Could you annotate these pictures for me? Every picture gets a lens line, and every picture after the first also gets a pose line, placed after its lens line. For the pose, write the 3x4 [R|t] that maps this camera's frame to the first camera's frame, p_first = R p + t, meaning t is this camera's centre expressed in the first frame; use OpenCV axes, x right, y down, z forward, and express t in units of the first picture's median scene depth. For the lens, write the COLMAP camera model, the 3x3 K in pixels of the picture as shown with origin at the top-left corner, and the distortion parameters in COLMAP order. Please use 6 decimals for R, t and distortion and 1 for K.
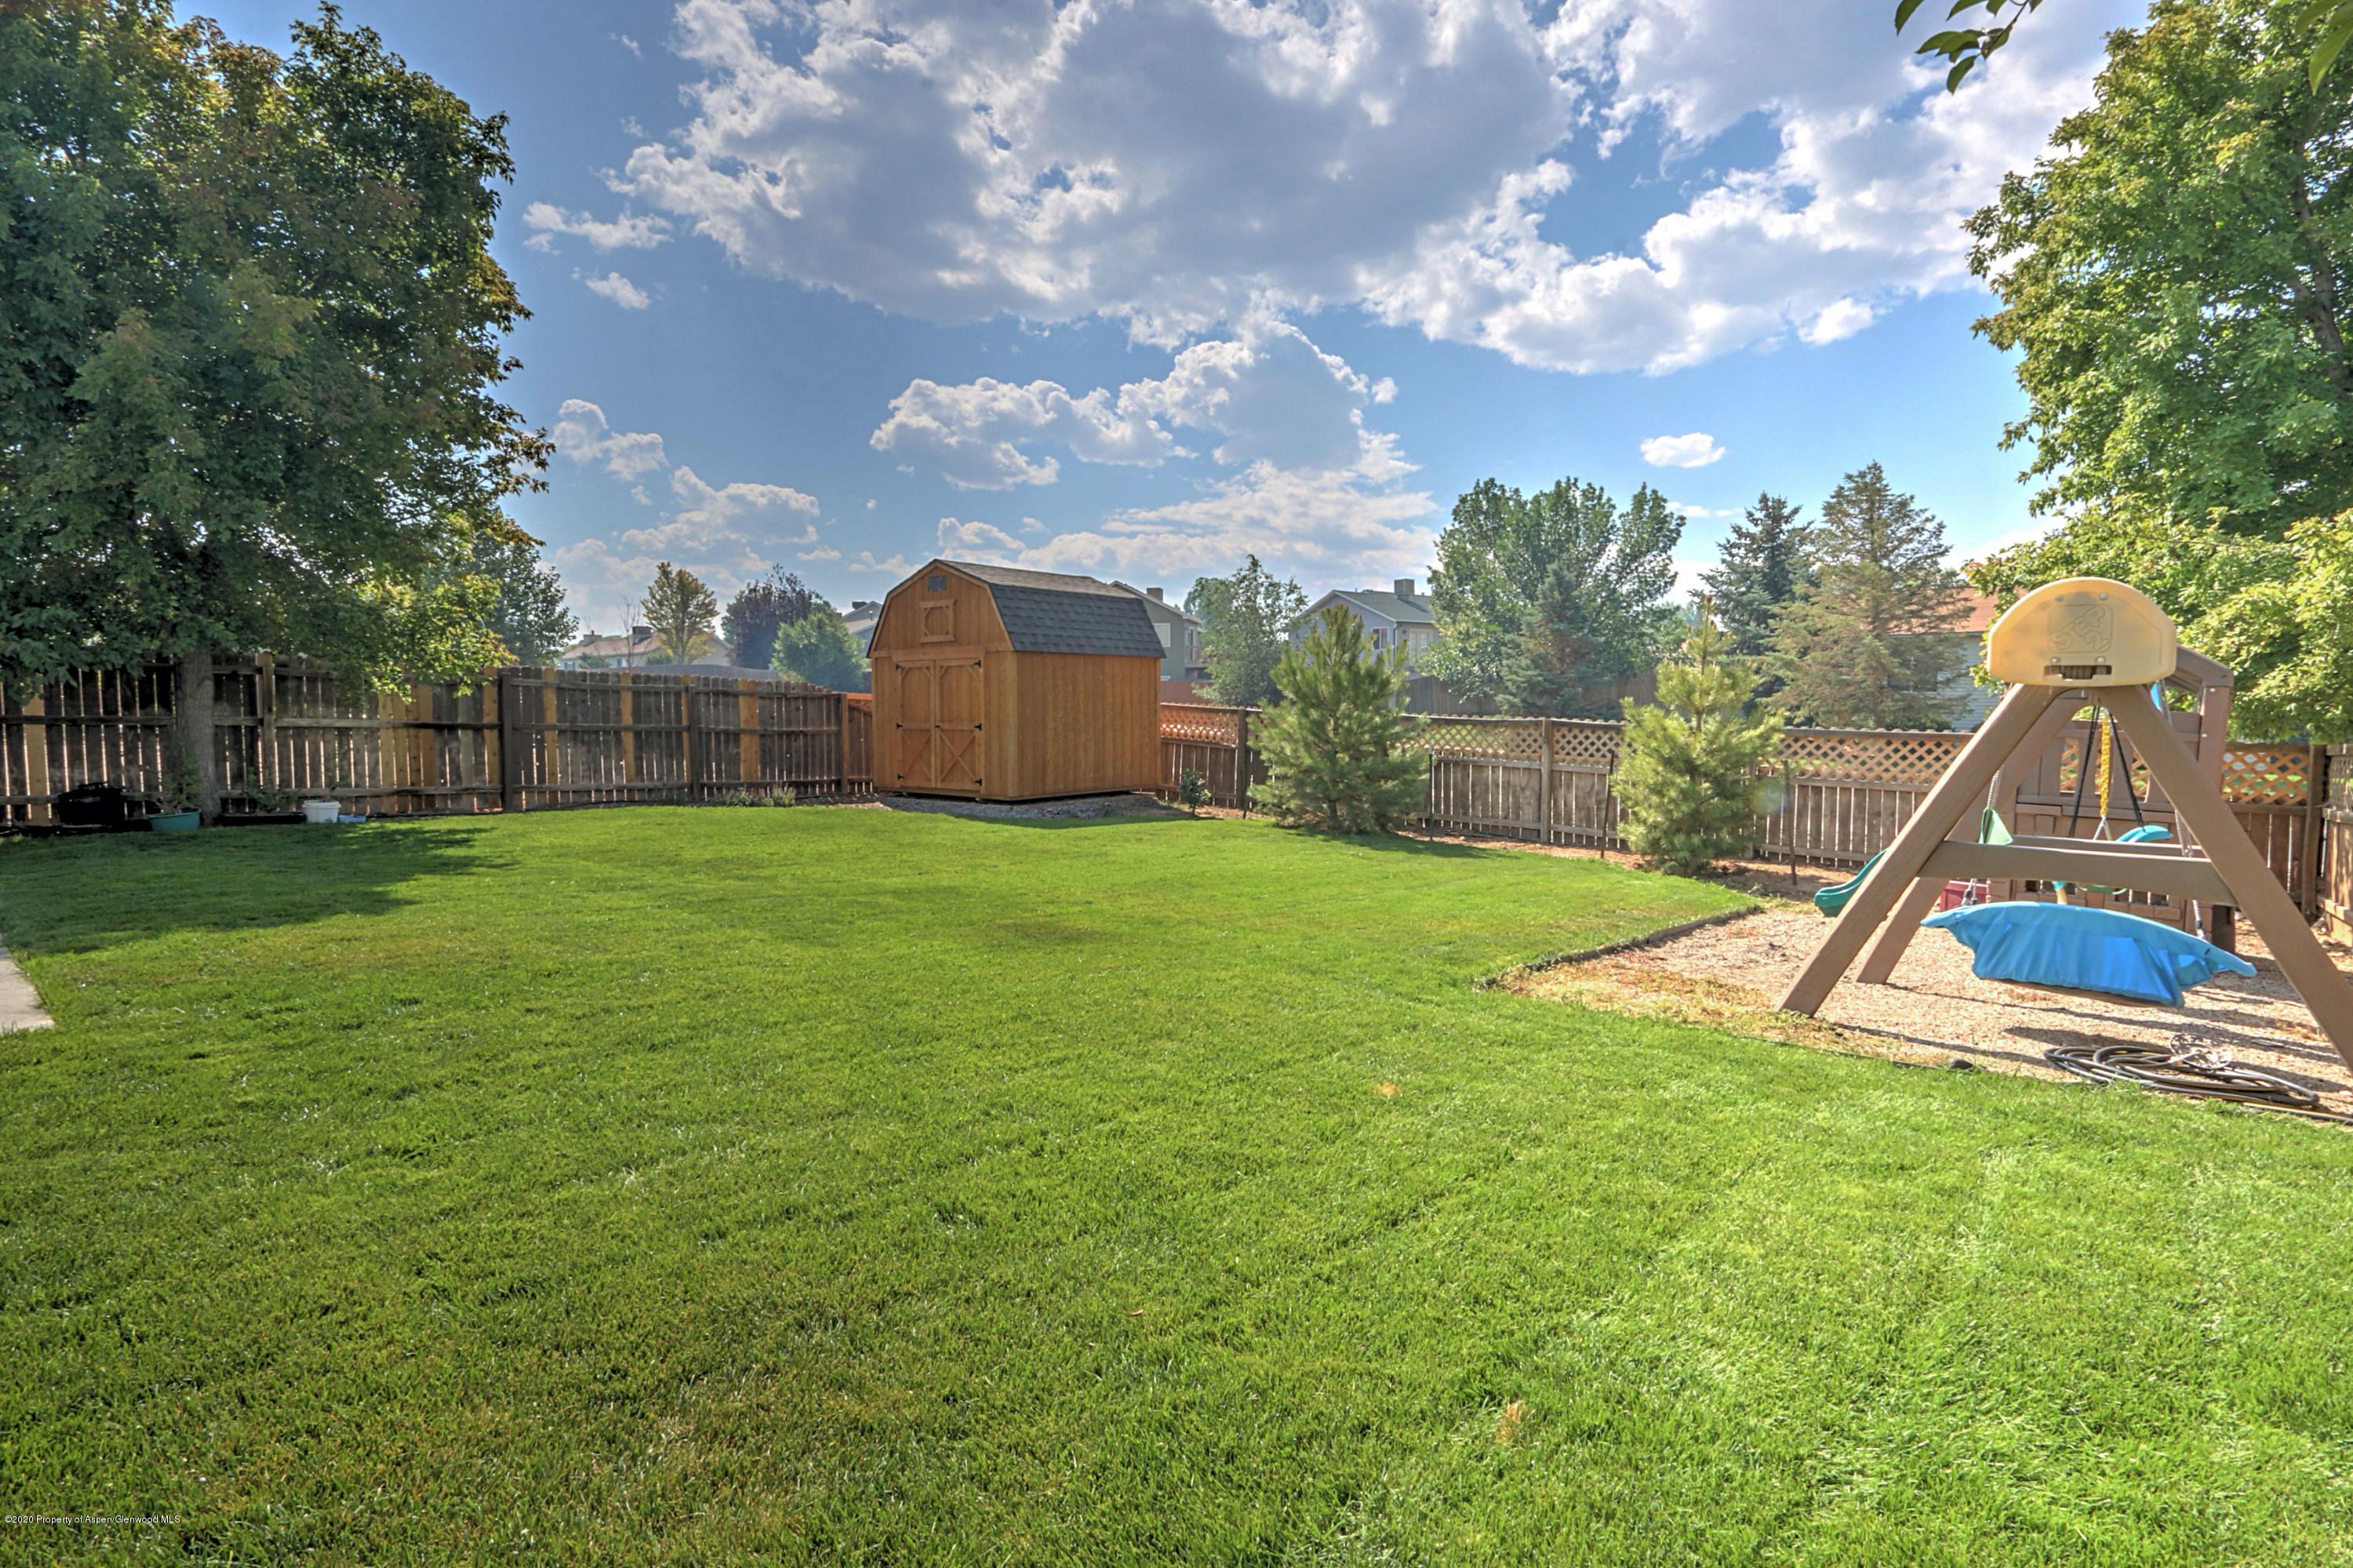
lens RADIAL K [[1152.8, 0, 1181.6], [0, 1152.8, 761.1], [0, 0, 1]] dist [-0.006153, -0.000159]
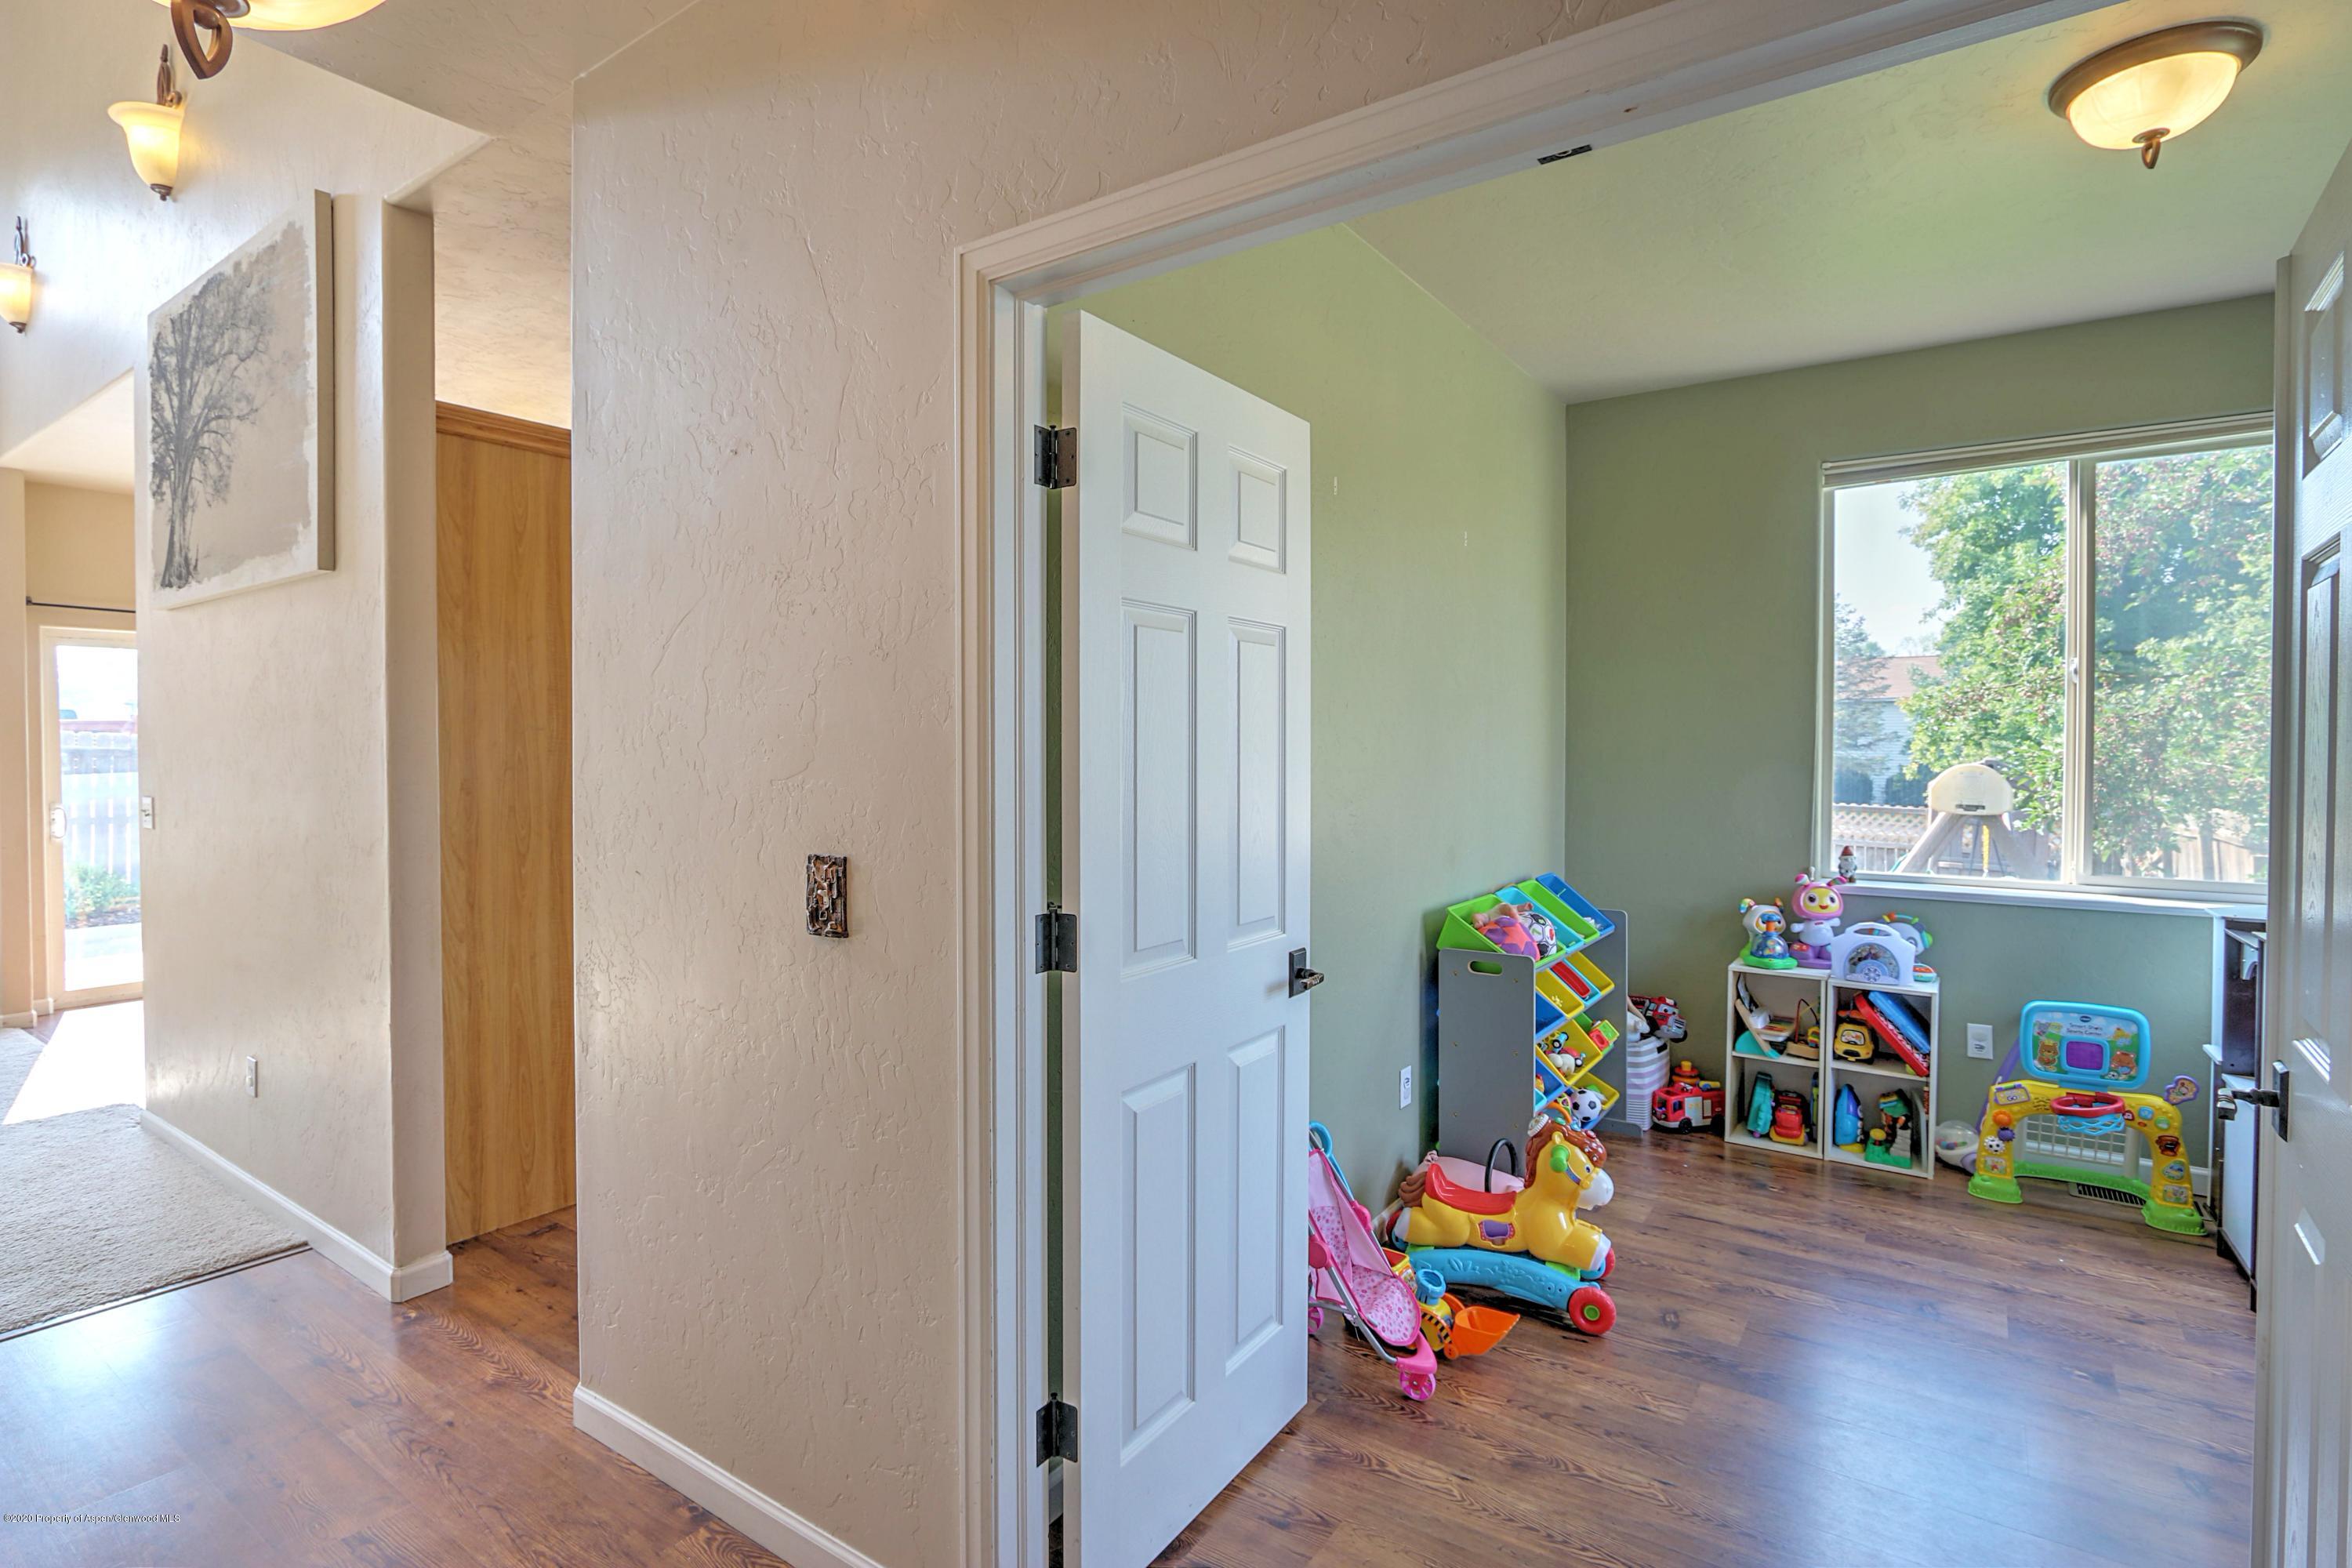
lens RADIAL K [[1182.2, 0, 1173.7], [0, 1182.2, 766.4], [0, 0, 1]] dist [-0.002632, 0.000000]
pose [[0.998131, -0.000430, 0.061113, -0.672905], [0.002759, 0.999273, -0.038035, -0.061726], [-0.061052, 0.038132, 0.997406, -0.892679]]
